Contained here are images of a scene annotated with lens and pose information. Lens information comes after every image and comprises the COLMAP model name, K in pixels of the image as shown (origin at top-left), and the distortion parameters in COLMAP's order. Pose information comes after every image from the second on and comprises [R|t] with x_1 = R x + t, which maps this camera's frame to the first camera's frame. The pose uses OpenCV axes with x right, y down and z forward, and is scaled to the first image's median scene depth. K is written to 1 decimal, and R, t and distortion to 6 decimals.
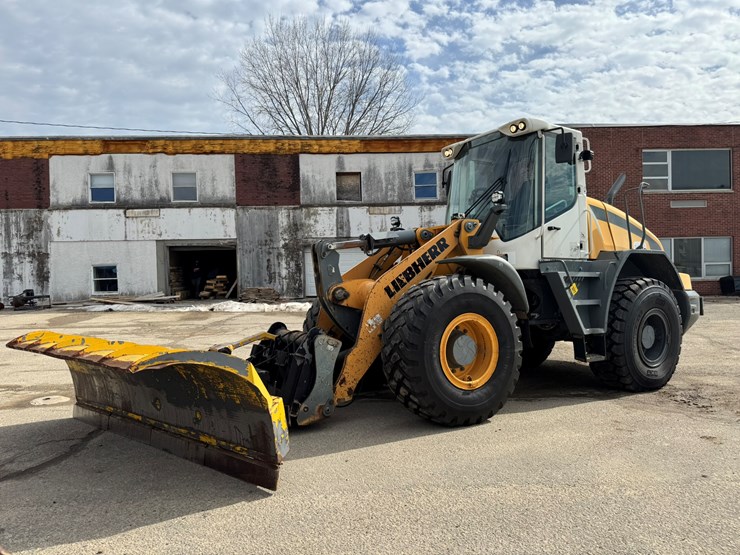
lens RADIAL K [[533.5, 0, 359.4], [0, 533.5, 280.0], [0, 0, 1]] dist [0.056682, -0.056569]
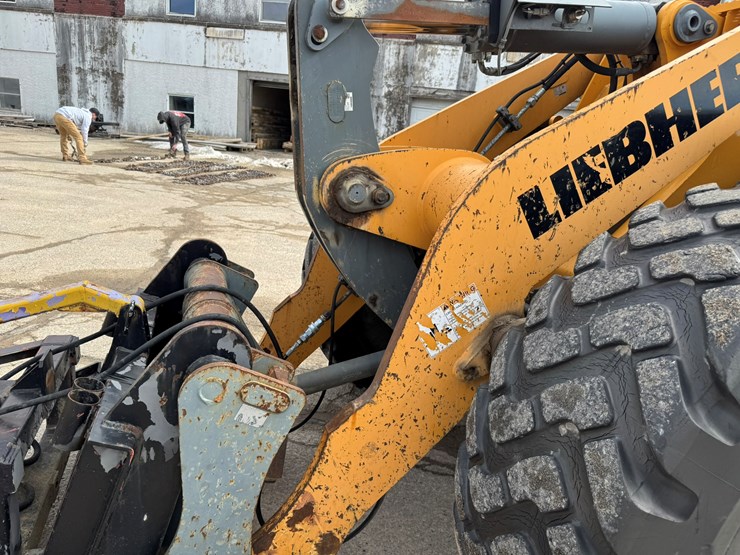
lens RADIAL K [[529.1, 0, 364.7], [0, 529.1, 281.7], [0, 0, 1]] dist [0.033934, -0.047207]
pose [[0.969981, 0.172965, -0.170940, 0.006540], [-0.124799, 0.957361, 0.260548, -0.000559], [0.208717, -0.231393, 0.950208, 0.189948]]
